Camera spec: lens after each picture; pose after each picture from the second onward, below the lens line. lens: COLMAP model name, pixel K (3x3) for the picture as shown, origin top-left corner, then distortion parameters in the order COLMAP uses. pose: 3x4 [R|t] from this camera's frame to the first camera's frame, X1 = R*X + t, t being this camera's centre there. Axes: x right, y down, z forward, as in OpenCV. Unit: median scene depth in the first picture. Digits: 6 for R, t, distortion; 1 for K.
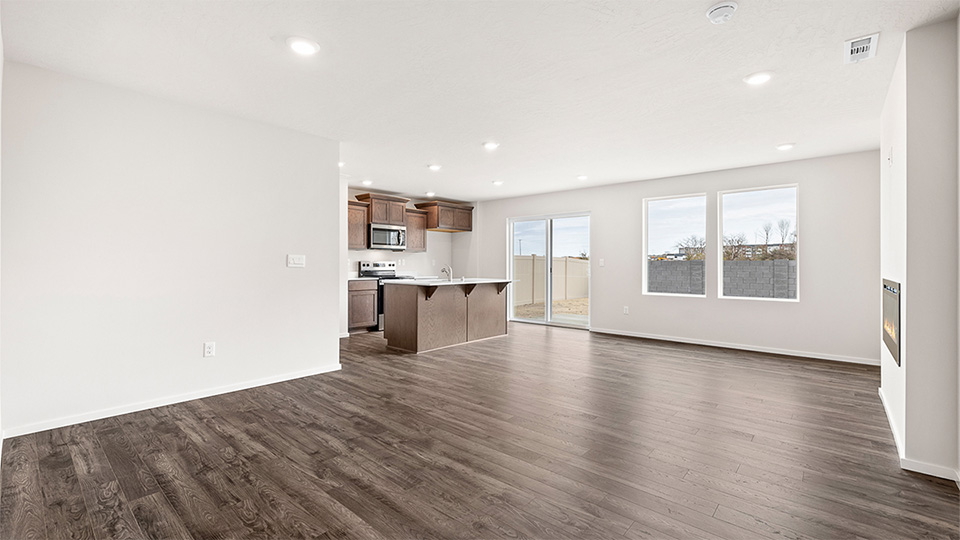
lens RADIAL K [[404.5, 0, 478.1], [0, 404.5, 270.2], [0, 0, 1]] dist [0.000052, 0.001009]
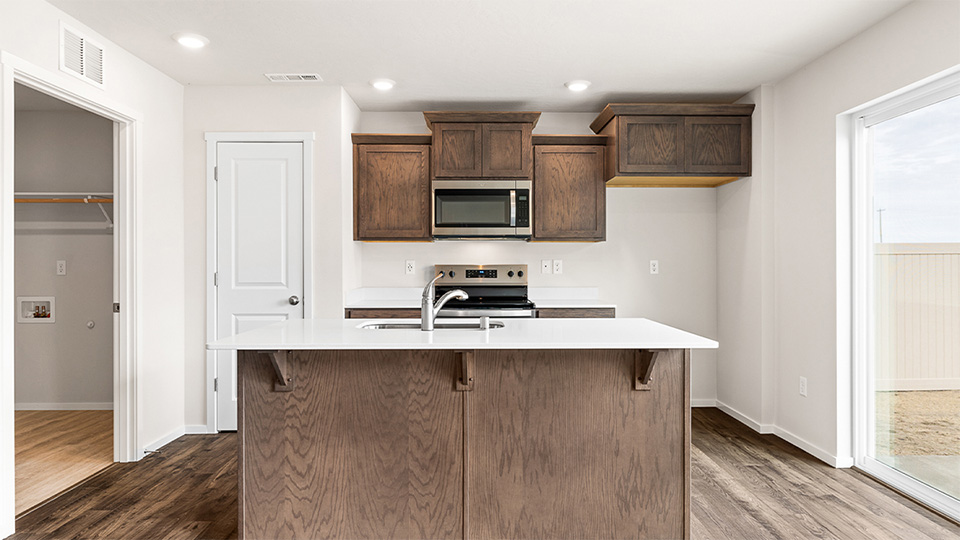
lens RADIAL K [[579.9, 0, 483.7], [0, 579.9, 267.8], [0, 0, 1]] dist [-0.005731, 0.005141]
pose [[0.675638, -0.001110, -0.737233, 0.241098], [-0.006927, 0.999945, -0.007853, -0.014945], [0.737201, 0.010412, 0.675593, 0.614214]]
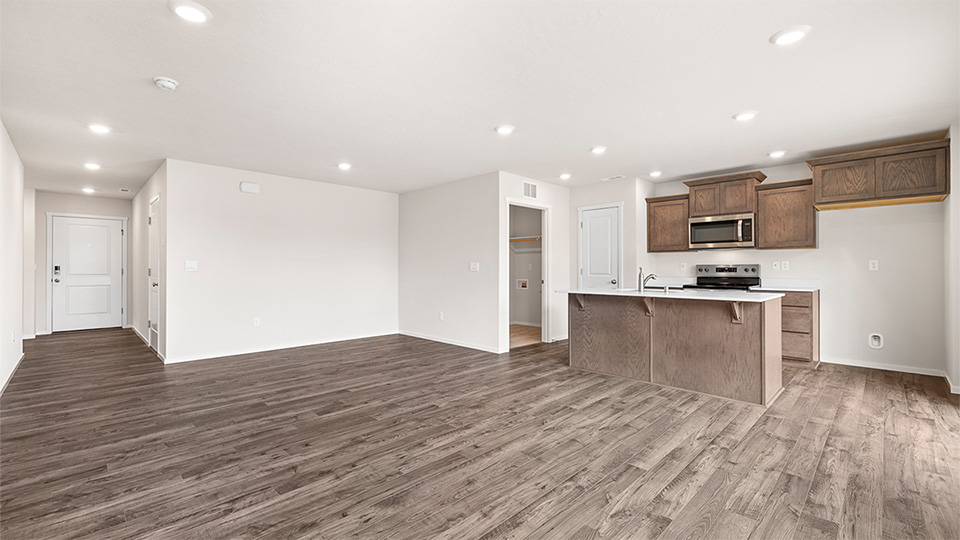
lens RADIAL K [[404.5, 0, 480.3], [0, 404.5, 267.0], [0, 0, 1]] dist [0.000052, 0.001009]
pose [[-0.057907, -0.008796, -0.998283, 0.564348], [-0.013903, 0.999871, -0.008003, -0.005850], [0.998225, 0.013415, -0.058021, 0.632450]]
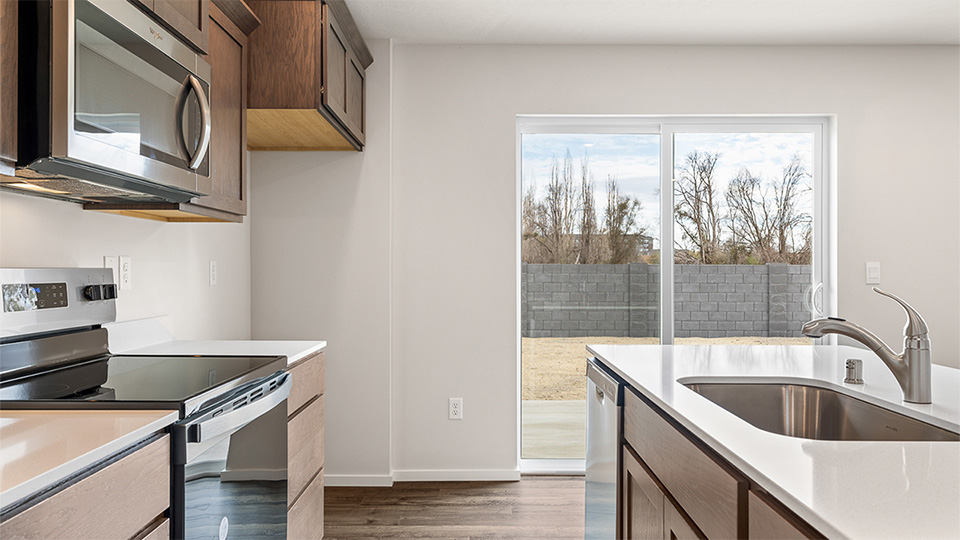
lens RADIAL K [[675.4, 0, 481.7], [0, 675.4, 269.3], [0, 0, 1]] dist [0.004661, 0.001341]
pose [[0.743958, -0.002434, 0.668222, -0.305347], [0.012336, 0.999873, -0.010092, -0.018553], [-0.668113, 0.015752, 0.743893, 0.772816]]
